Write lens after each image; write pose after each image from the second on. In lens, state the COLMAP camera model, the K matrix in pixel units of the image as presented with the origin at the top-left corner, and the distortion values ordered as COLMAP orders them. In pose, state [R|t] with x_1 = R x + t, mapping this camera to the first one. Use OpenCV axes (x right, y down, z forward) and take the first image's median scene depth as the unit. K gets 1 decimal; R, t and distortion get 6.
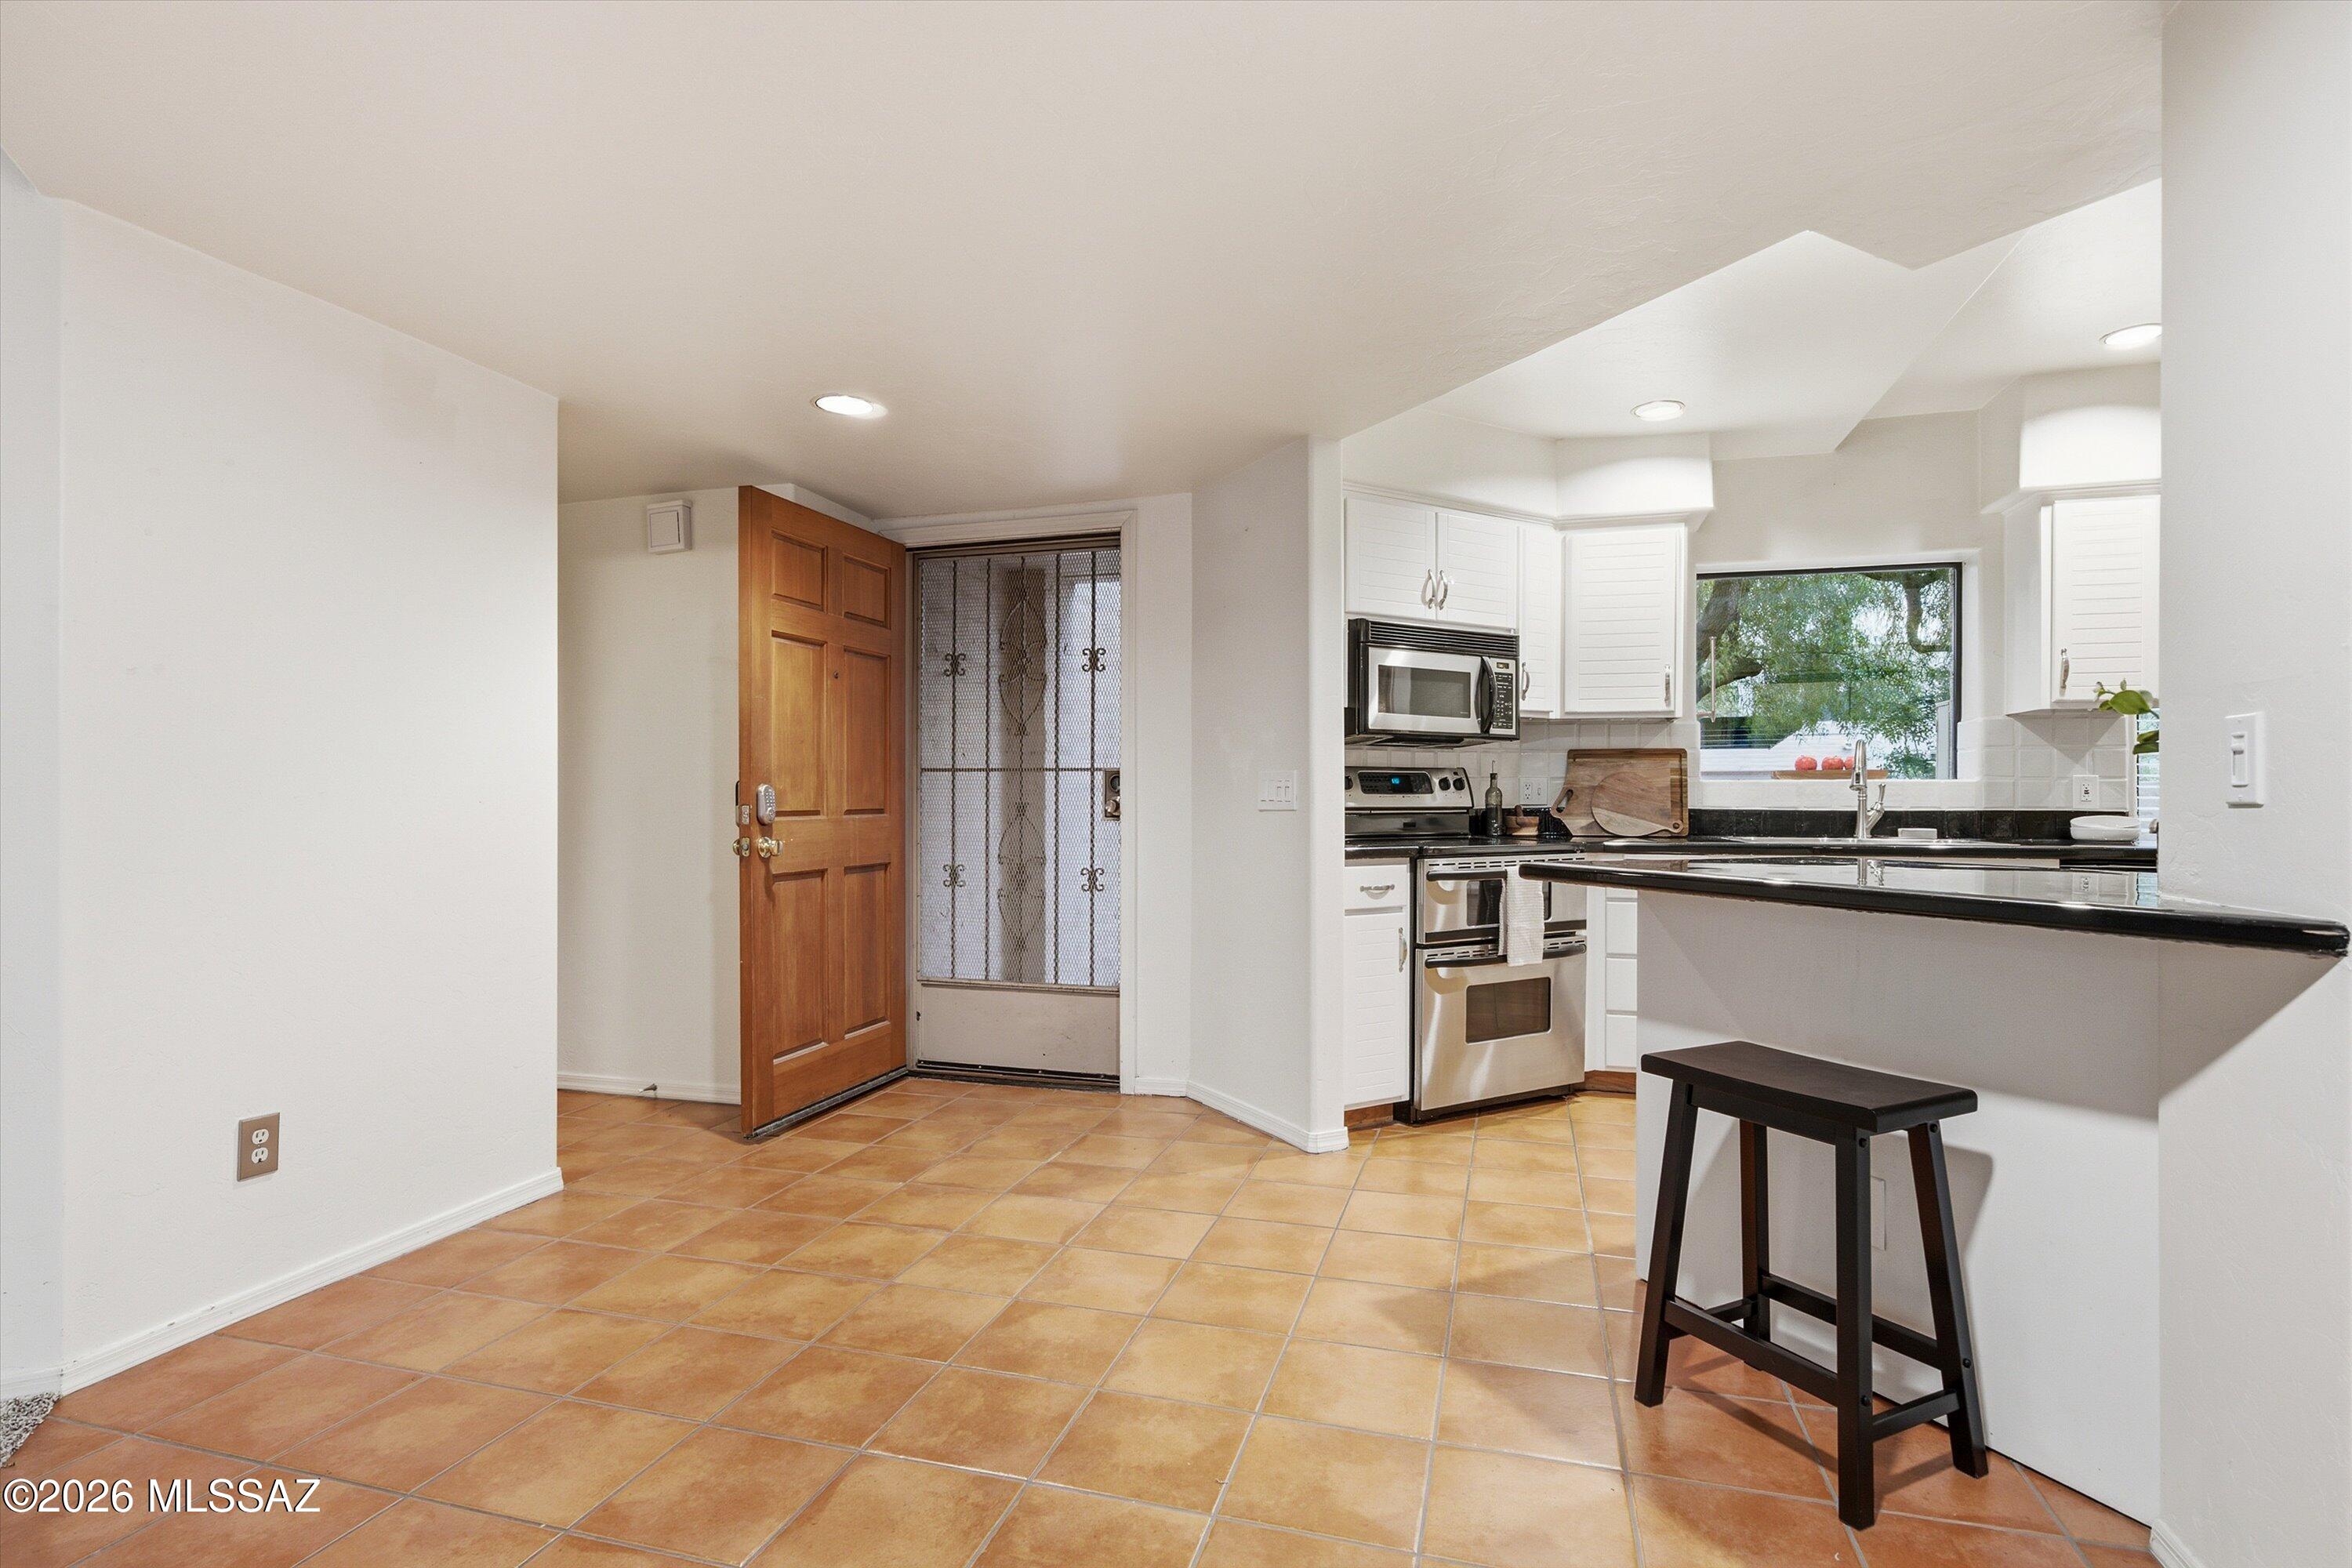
lens RADIAL K [[1120.4, 0, 1180.5], [0, 1120.4, 808.3], [0, 0, 1]] dist [-0.003842, 0.002995]
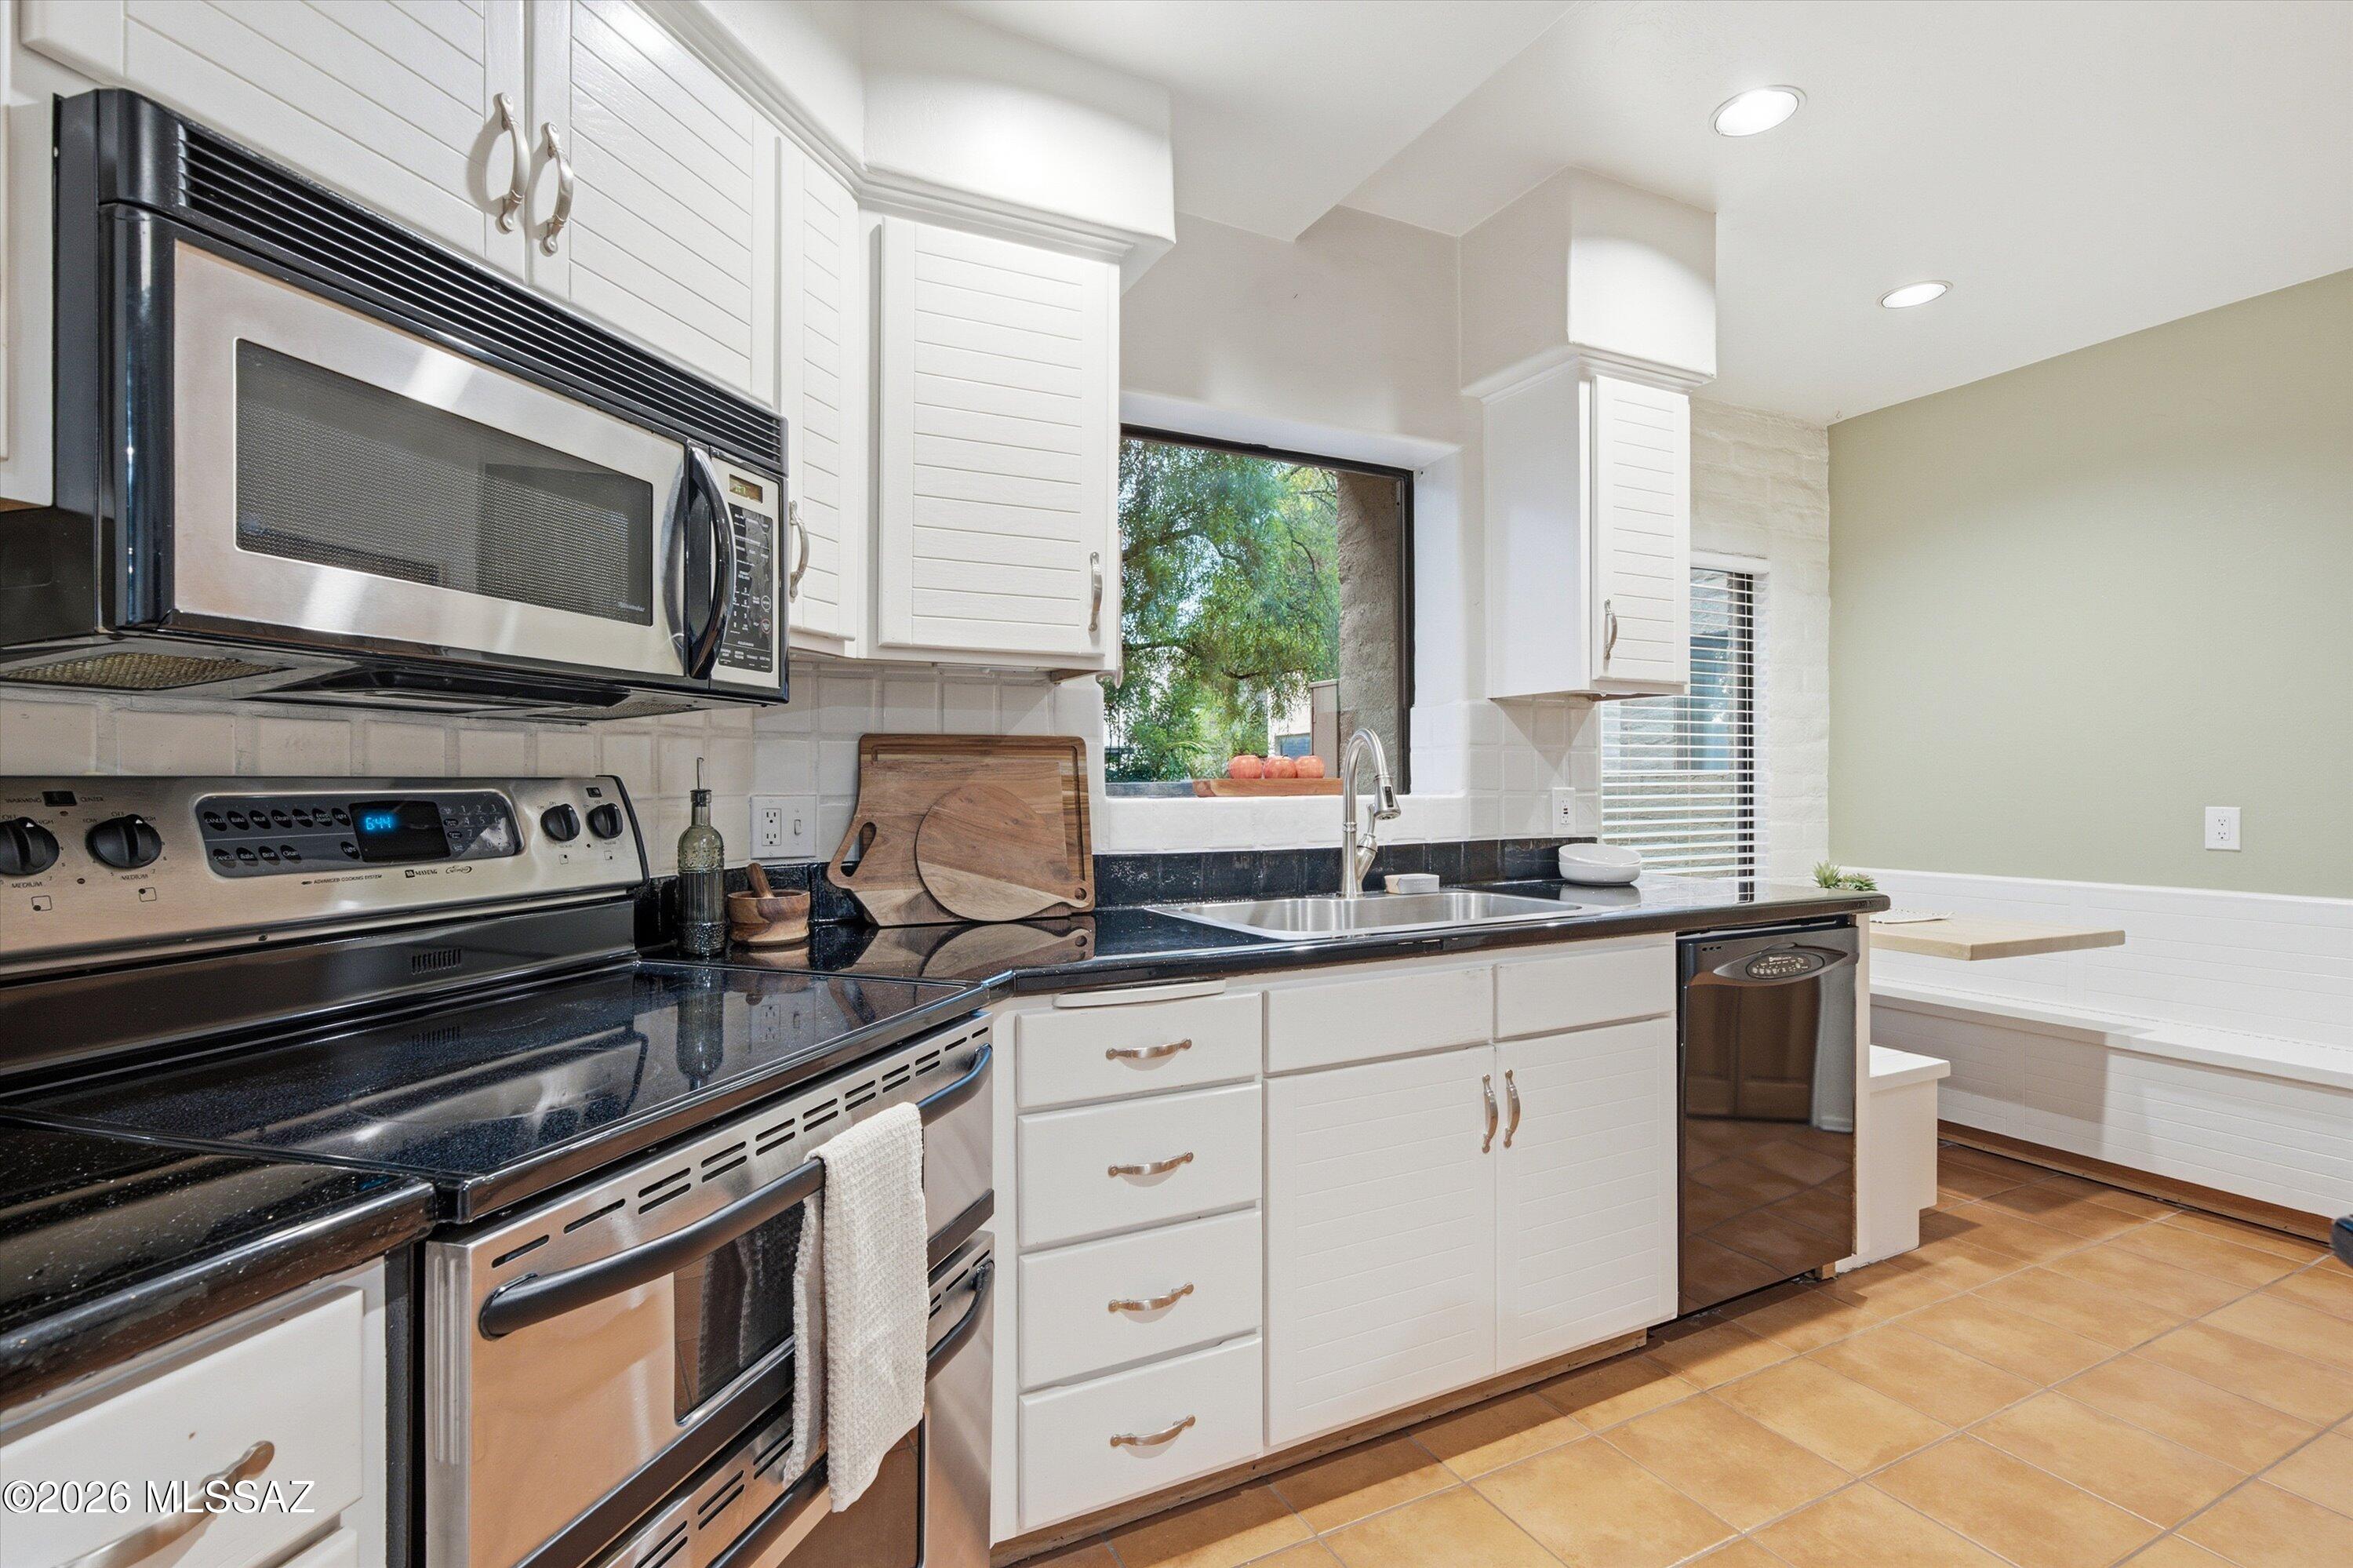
lens RADIAL K [[1092.1, 0, 1173.8], [0, 1092.1, 781.7], [0, 0, 1]] dist [-0.004190, 0.004271]
pose [[0.728890, -0.004289, 0.684618, 0.156721], [0.011163, 0.999922, -0.005621, -0.033460], [-0.684540, 0.011740, 0.728881, 0.683167]]
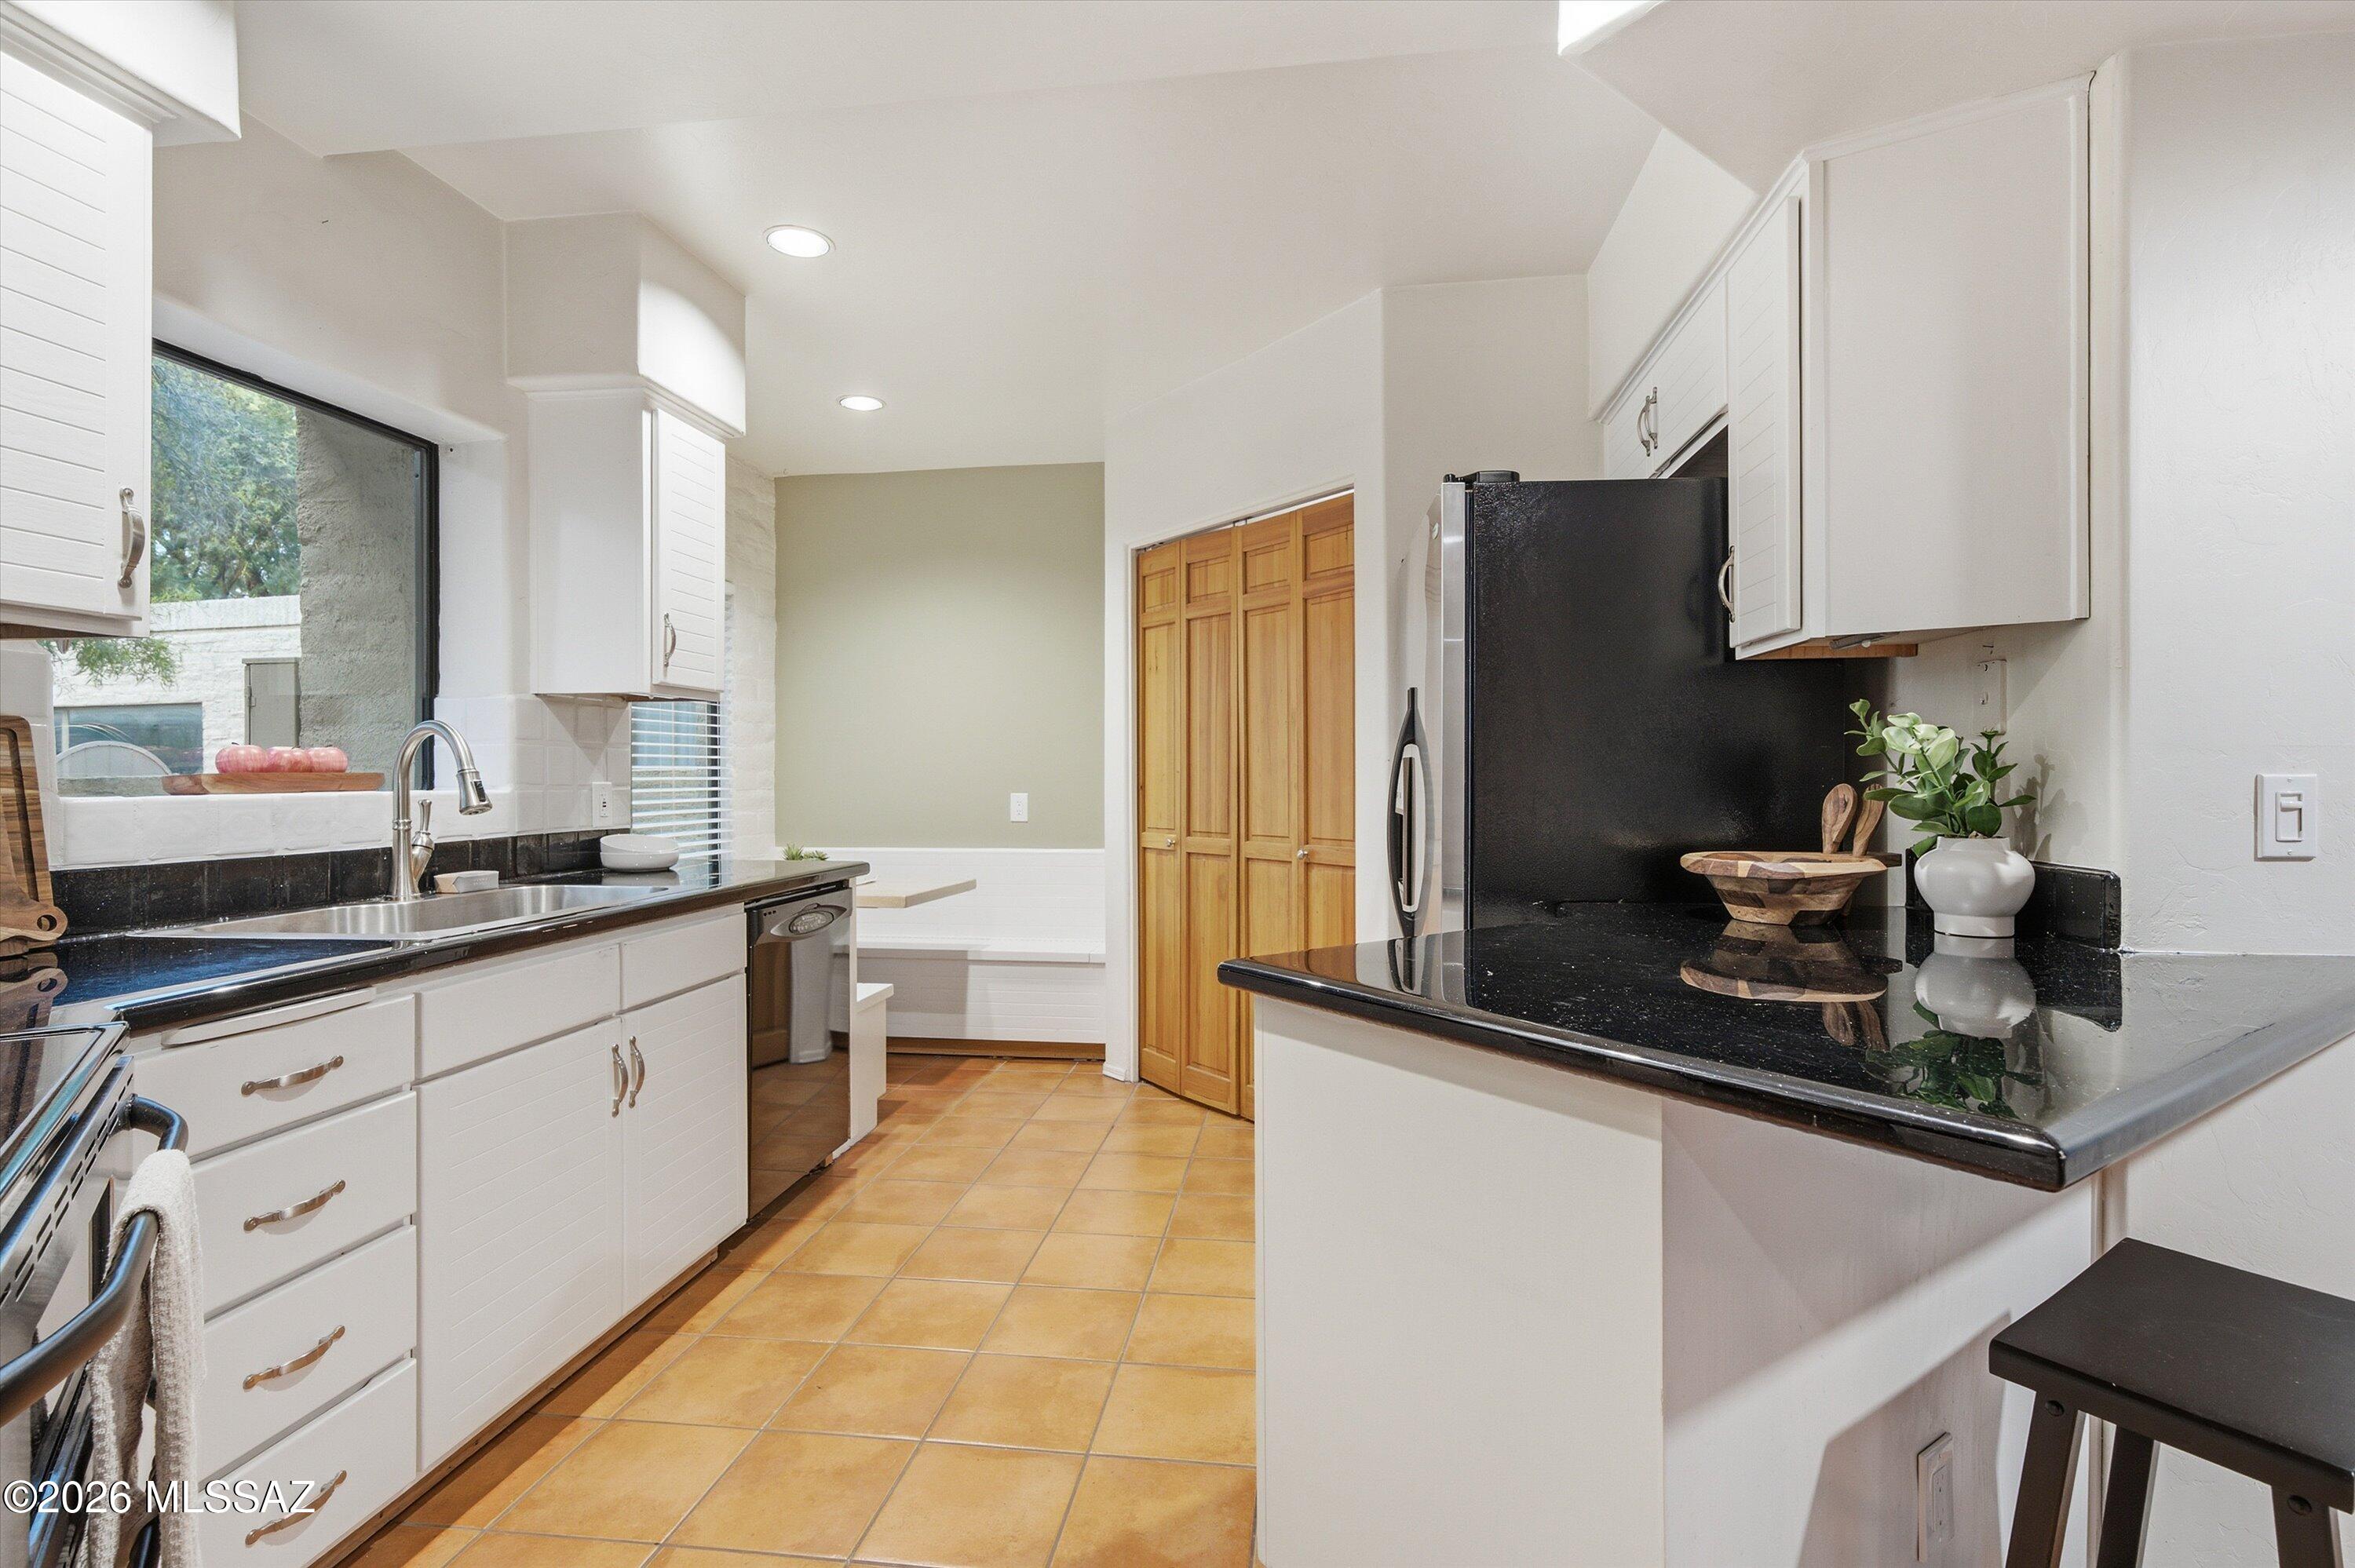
lens RADIAL K [[1092.9, 0, 1176.0], [0, 1092.9, 778.2], [0, 0, 1]] dist [-0.004190, 0.004271]
pose [[-0.150894, -0.004016, 0.988542, 0.028799], [0.011285, 0.999920, 0.005785, -0.033341], [-0.988486, 0.012029, -0.150836, 0.751920]]
